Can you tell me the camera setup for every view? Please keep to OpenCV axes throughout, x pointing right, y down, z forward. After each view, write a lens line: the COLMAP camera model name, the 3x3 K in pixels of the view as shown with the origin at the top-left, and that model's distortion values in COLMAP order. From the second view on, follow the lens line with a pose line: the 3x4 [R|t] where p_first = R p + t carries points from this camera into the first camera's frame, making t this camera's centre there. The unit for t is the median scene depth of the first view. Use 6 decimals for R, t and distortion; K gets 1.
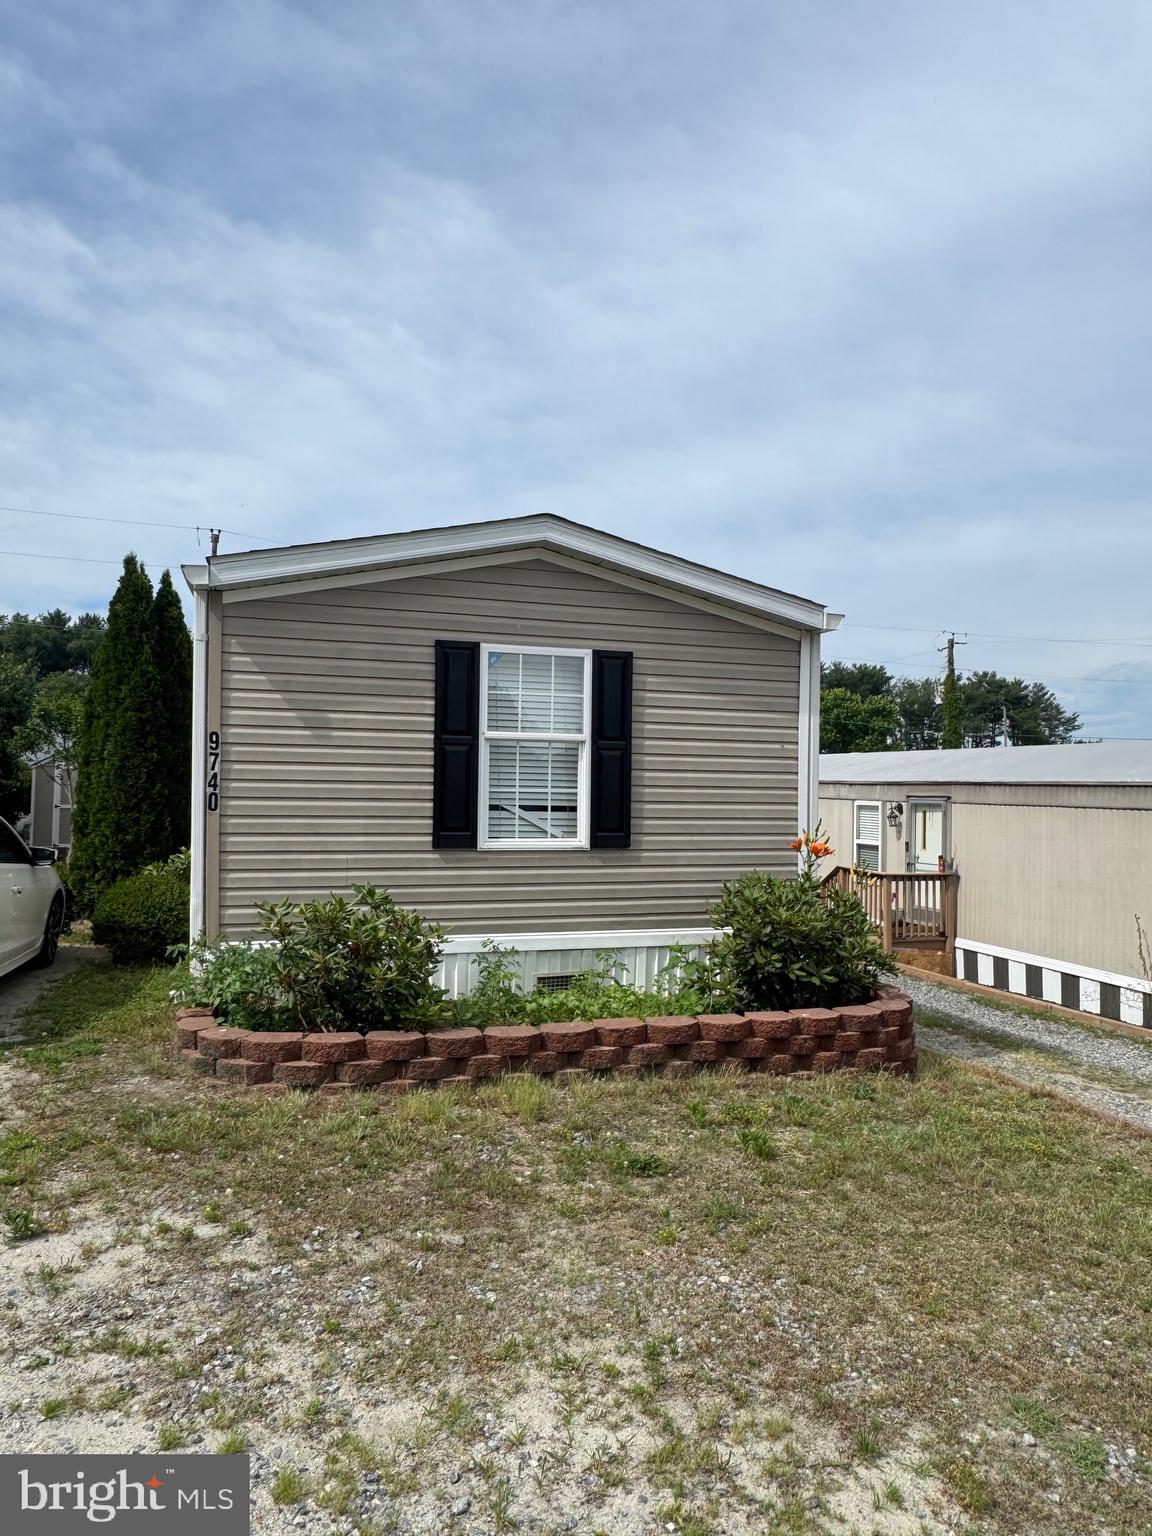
lens RADIAL K [[1012.6, 0, 571.7], [0, 1012.6, 787.5], [0, 0, 1]] dist [0.000788, 0.001934]
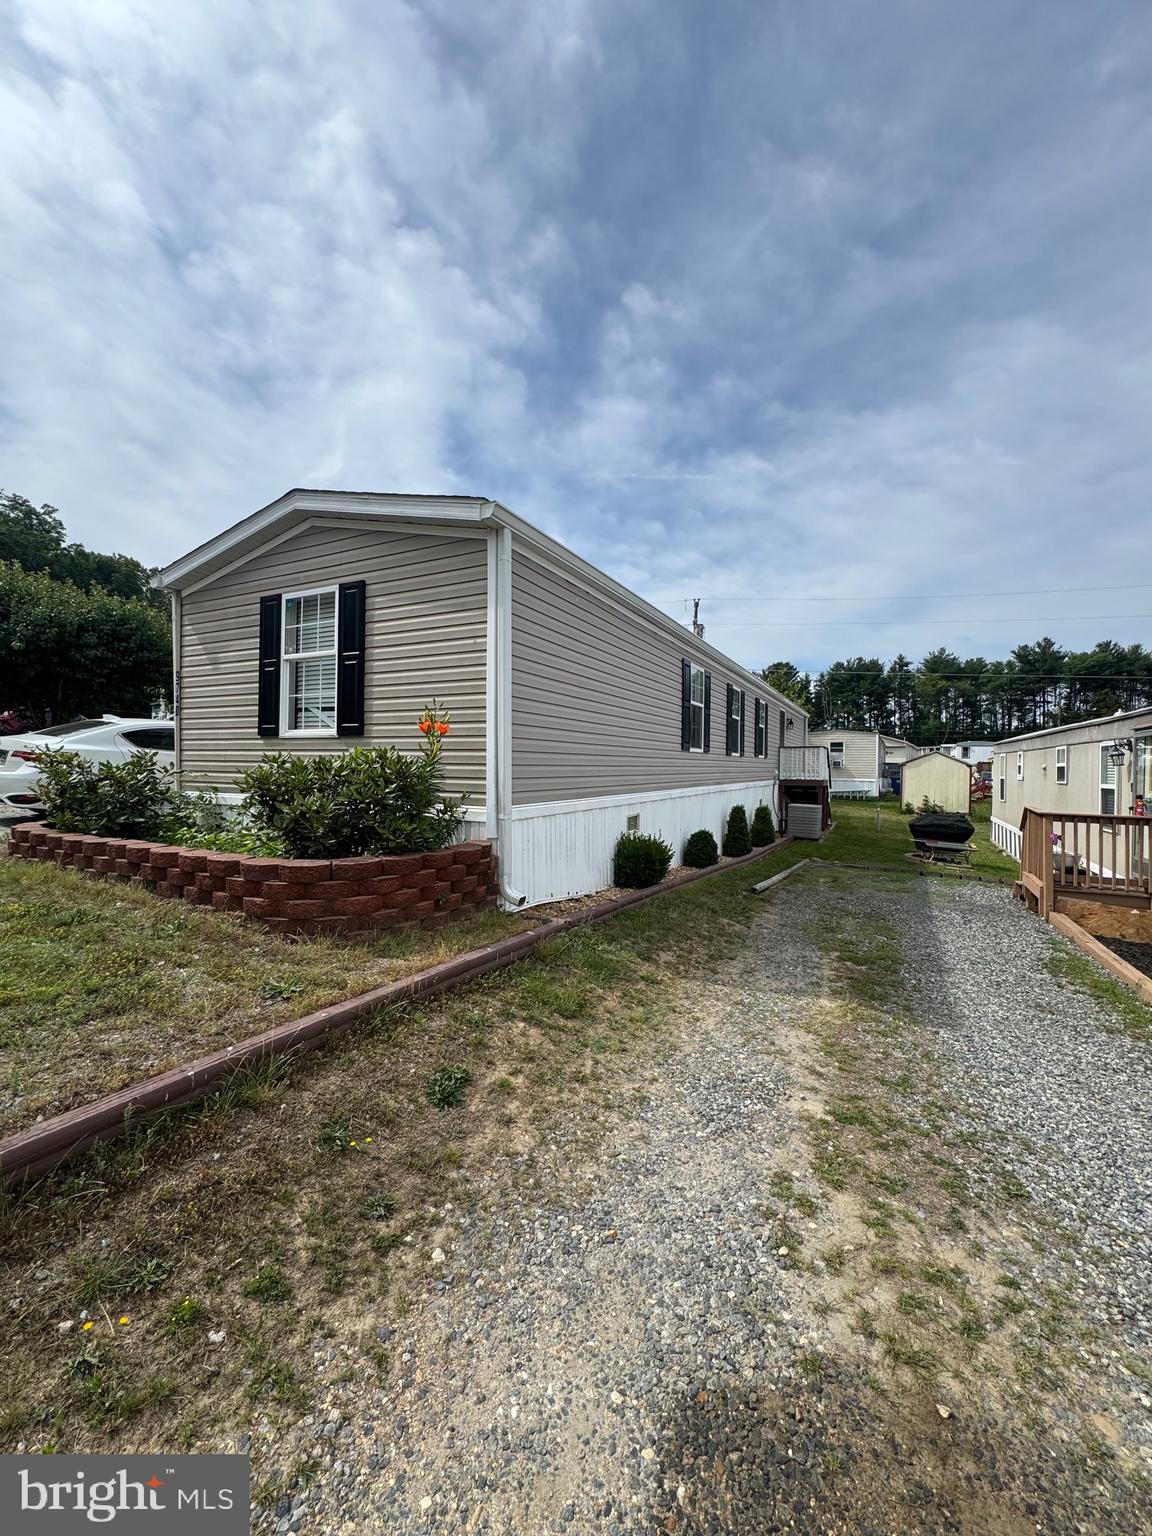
lens RADIAL K [[616.2, 0, 576.0], [0, 616.2, 768.0], [0, 0, 1]] dist [-0.000007, -0.000293]
pose [[0.714573, -0.005006, -0.699543, 0.710688], [-0.004382, 0.999923, -0.011632, 0.097762], [0.699547, 0.011377, 0.714496, 0.578083]]
